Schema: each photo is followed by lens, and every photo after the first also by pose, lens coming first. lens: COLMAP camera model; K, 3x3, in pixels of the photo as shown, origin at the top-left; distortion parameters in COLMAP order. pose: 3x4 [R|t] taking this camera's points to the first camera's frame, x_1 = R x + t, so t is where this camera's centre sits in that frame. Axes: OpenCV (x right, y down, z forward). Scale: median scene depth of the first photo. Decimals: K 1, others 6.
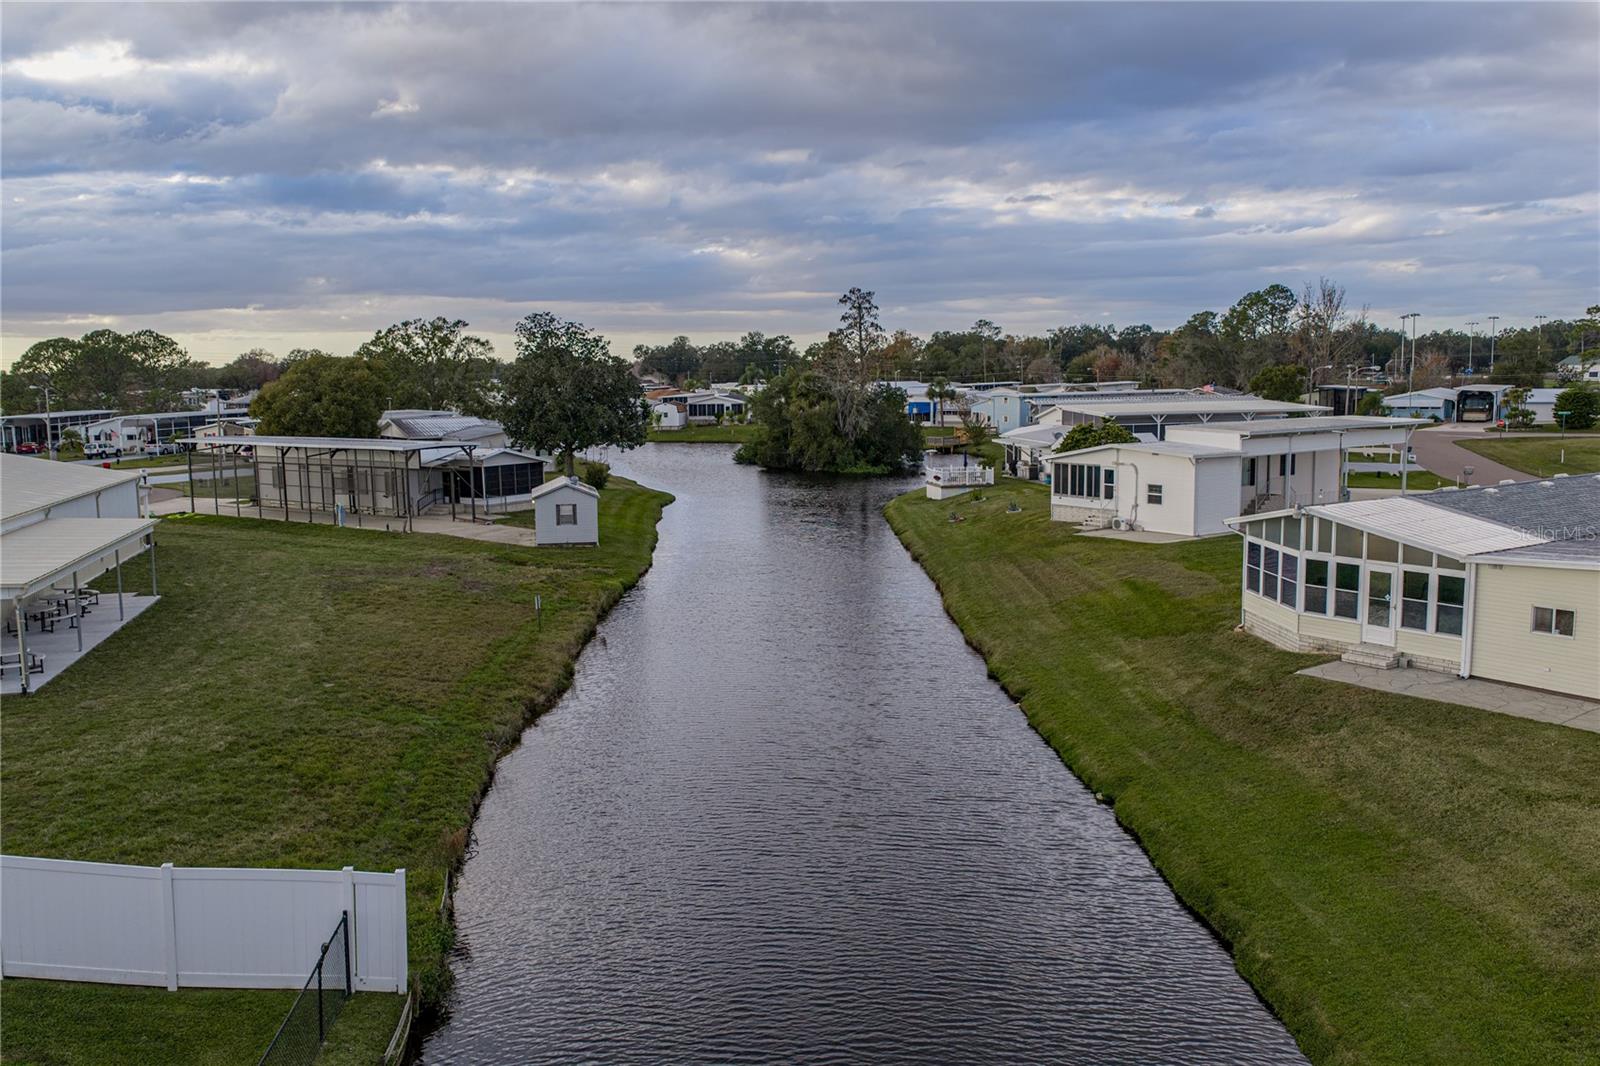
lens RADIAL K [[1333.1, 0, 799.2], [0, 1333.1, 538.5], [0, 0, 1]] dist [0.024180, -0.038572]
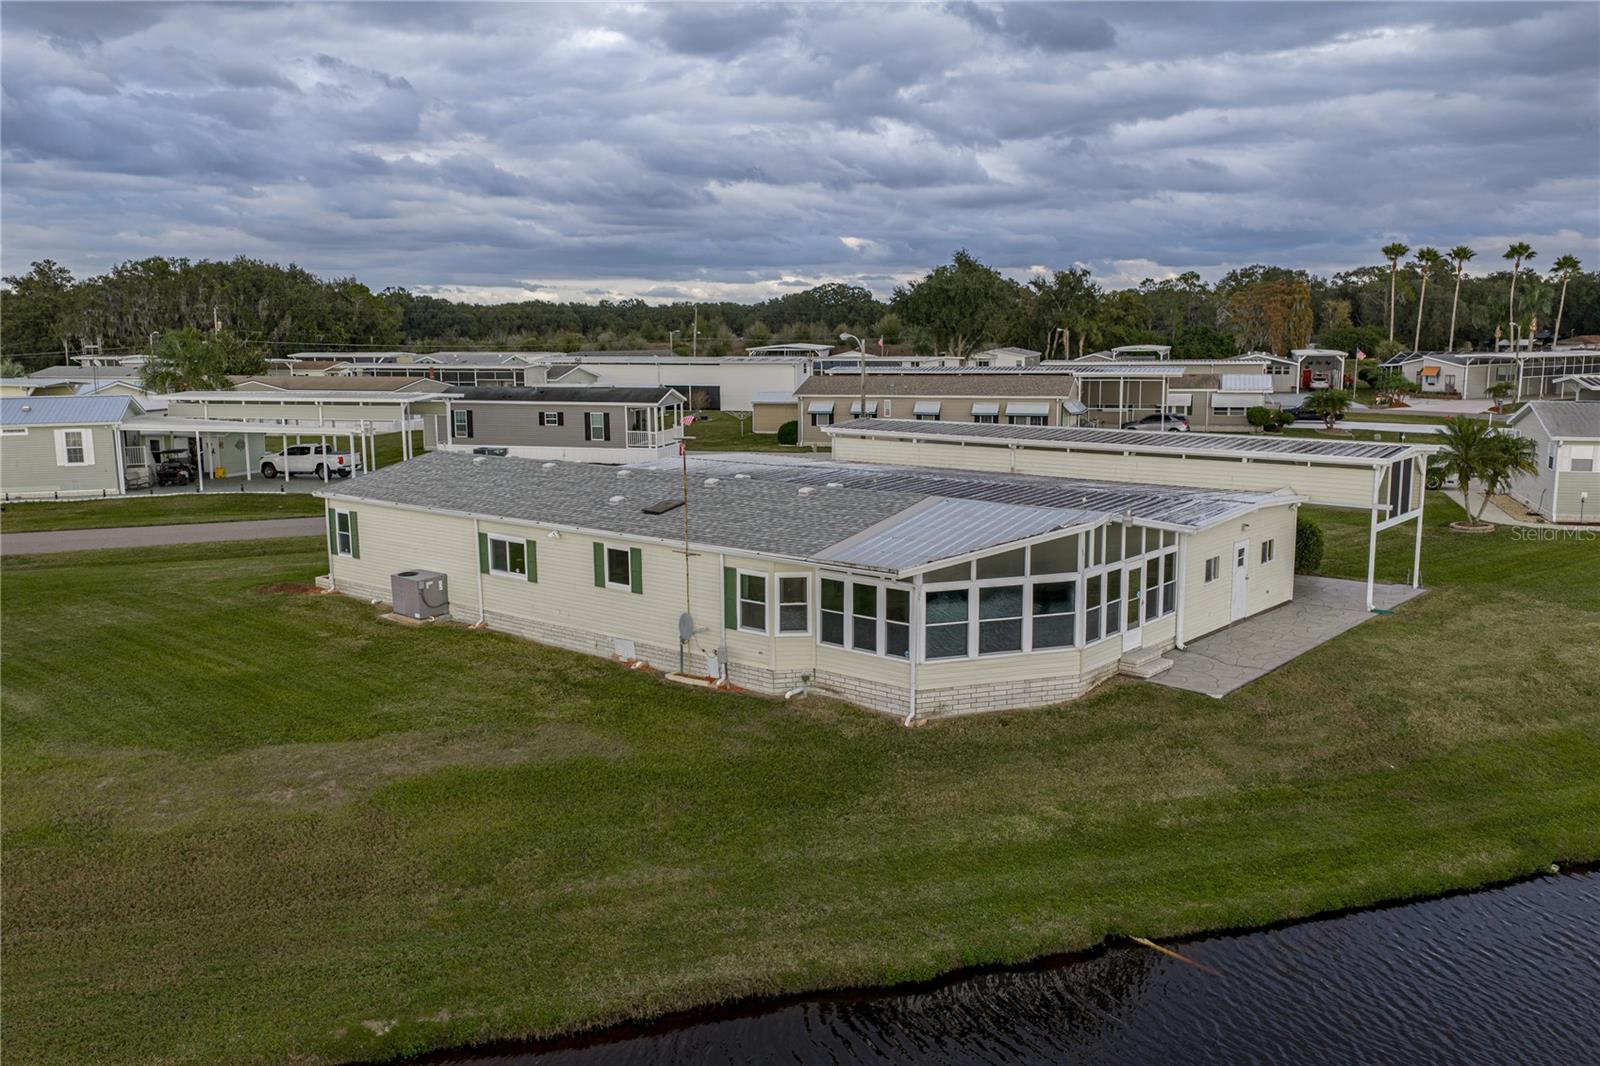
lens RADIAL K [[1351.2, 0, 800.0], [0, 1351.2, 533.0], [0, 0, 1]] dist [0.020587, -0.031412]
pose [[-0.256891, -0.132010, 0.957382, -0.326959], [0.135412, 0.975938, 0.170903, -0.162841], [-0.956907, 0.173545, -0.232834, 1.268666]]
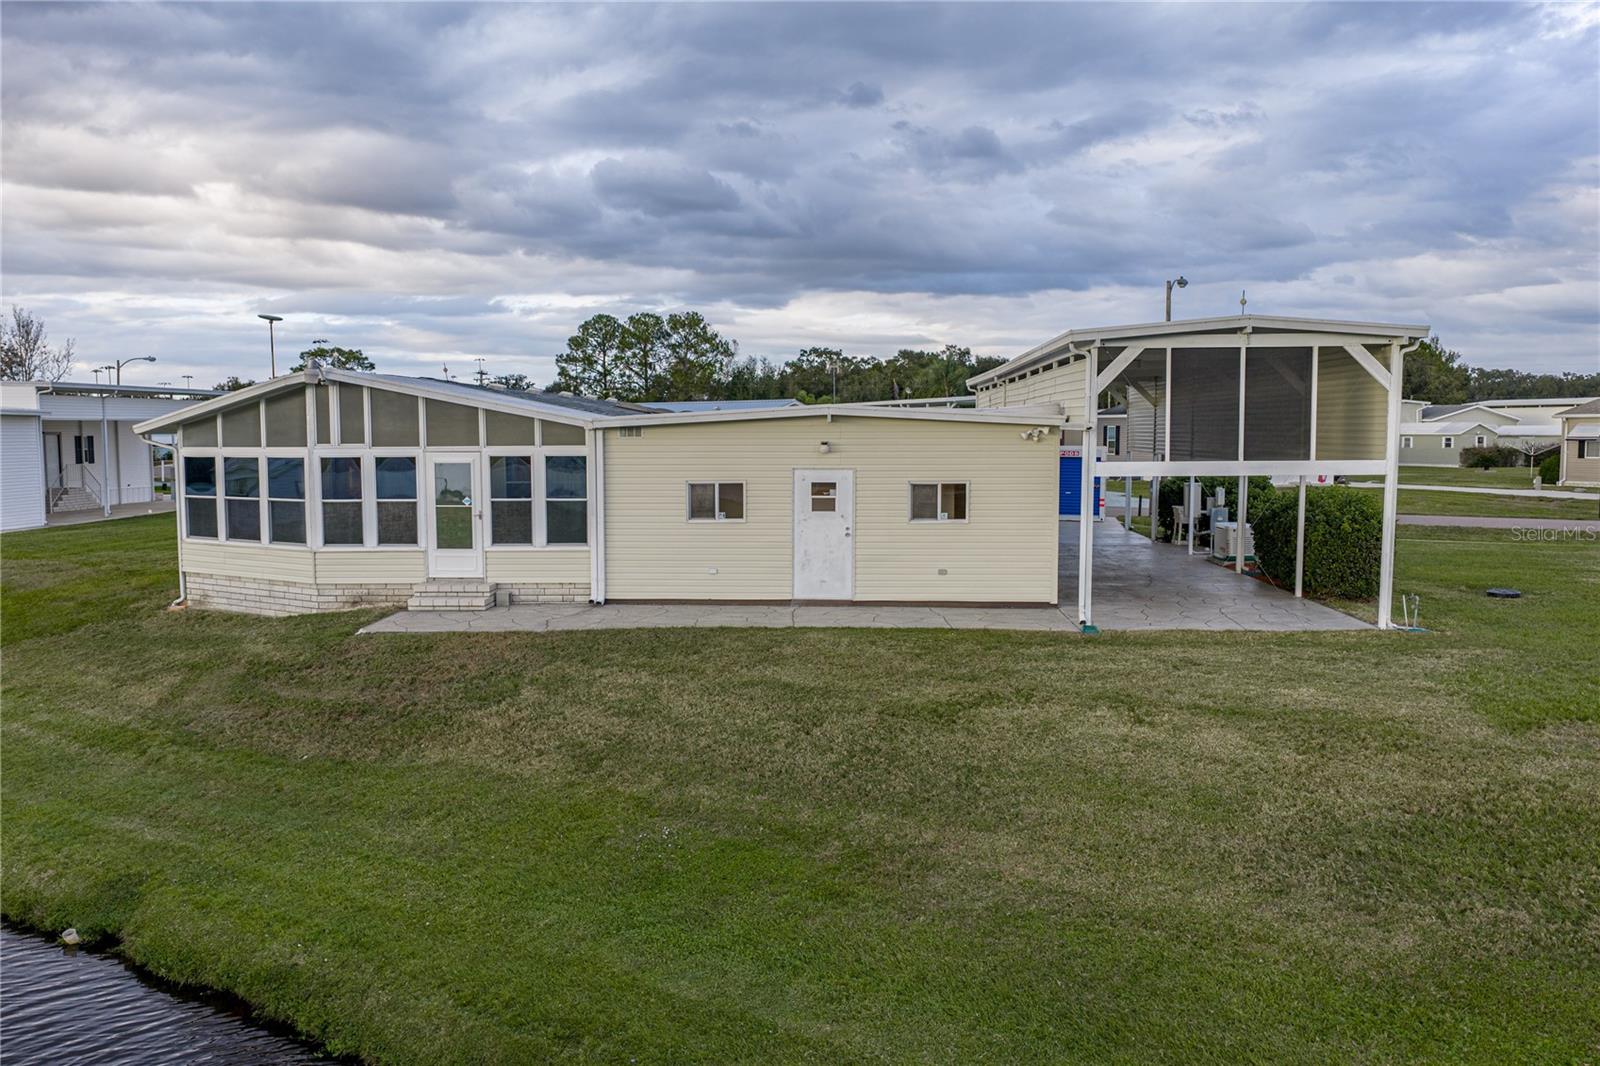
lens RADIAL K [[1333.1, 0, 799.2], [0, 1333.1, 538.5], [0, 0, 1]] dist [0.024180, -0.038572]
pose [[0.608847, -0.053902, 0.791455, 0.027136], [0.099207, 0.995030, -0.008550, 0.073900], [-0.787060, 0.083723, 0.611168, 0.433630]]
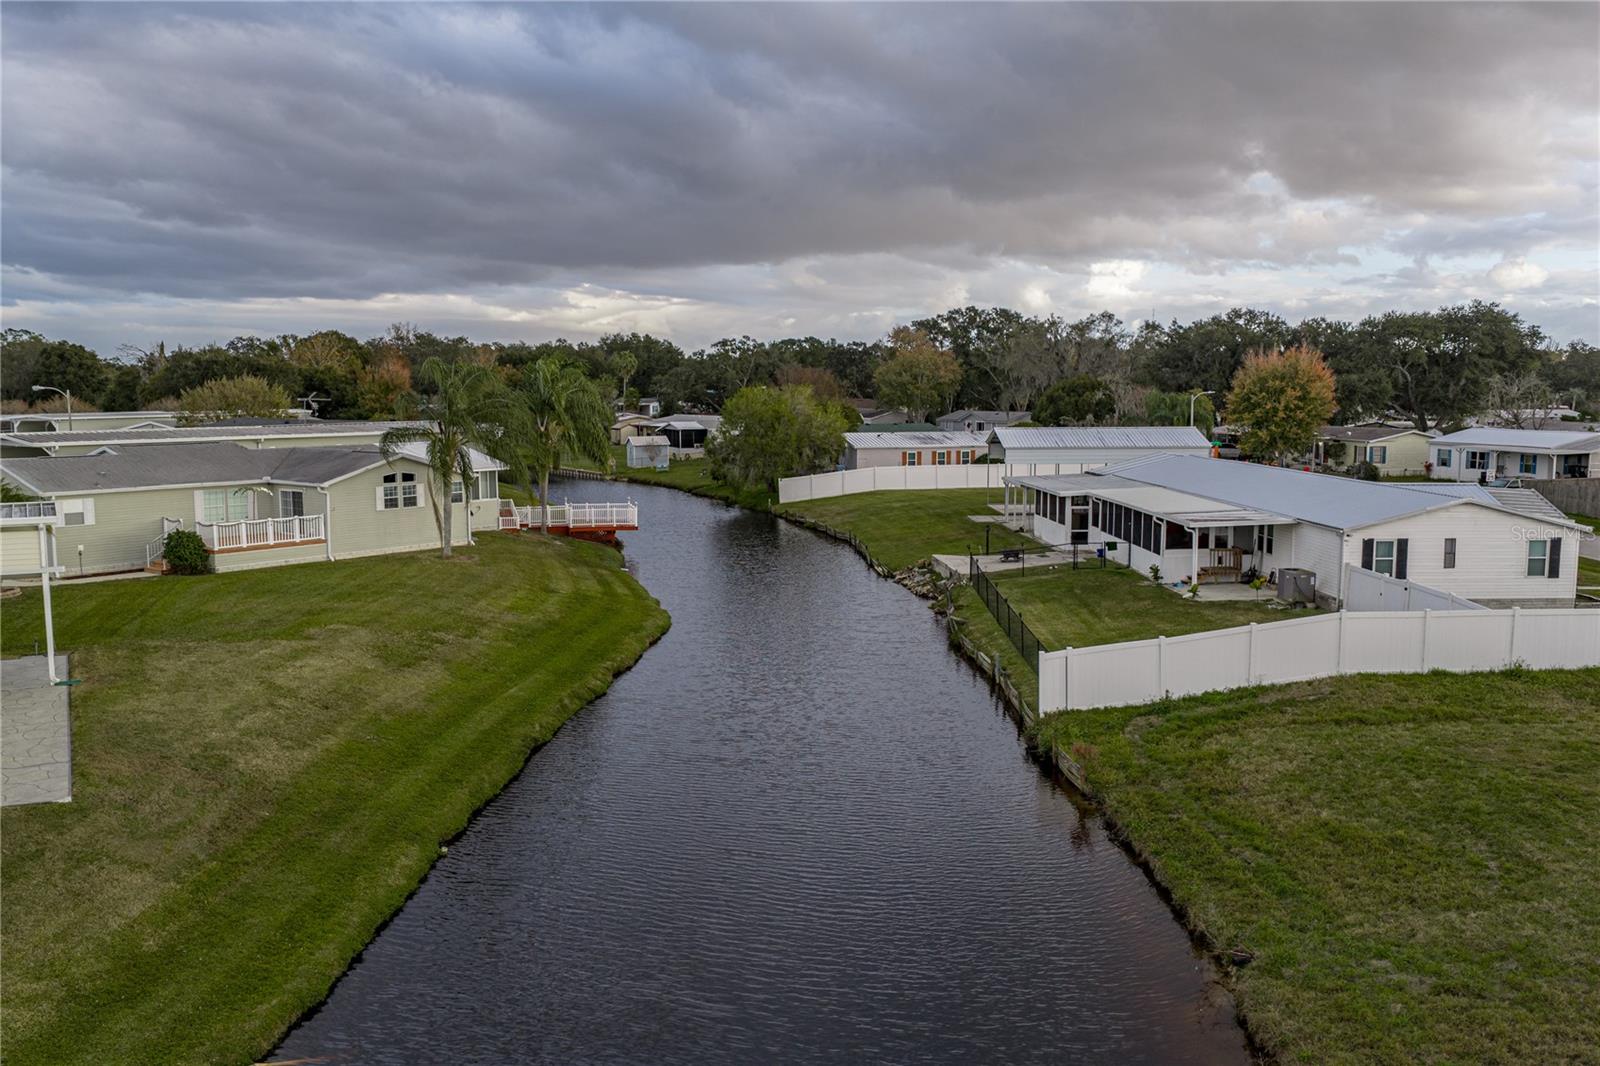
lens RADIAL K [[1347.2, 0, 800.0], [0, 1347.2, 533.0], [0, 0, 1]] dist [-0.000898, -0.000975]
pose [[-0.994090, 0.006277, 0.108377, -0.086595], [0.031796, 0.971381, 0.235389, -0.173465], [-0.103797, 0.237444, -0.965840, 1.433105]]
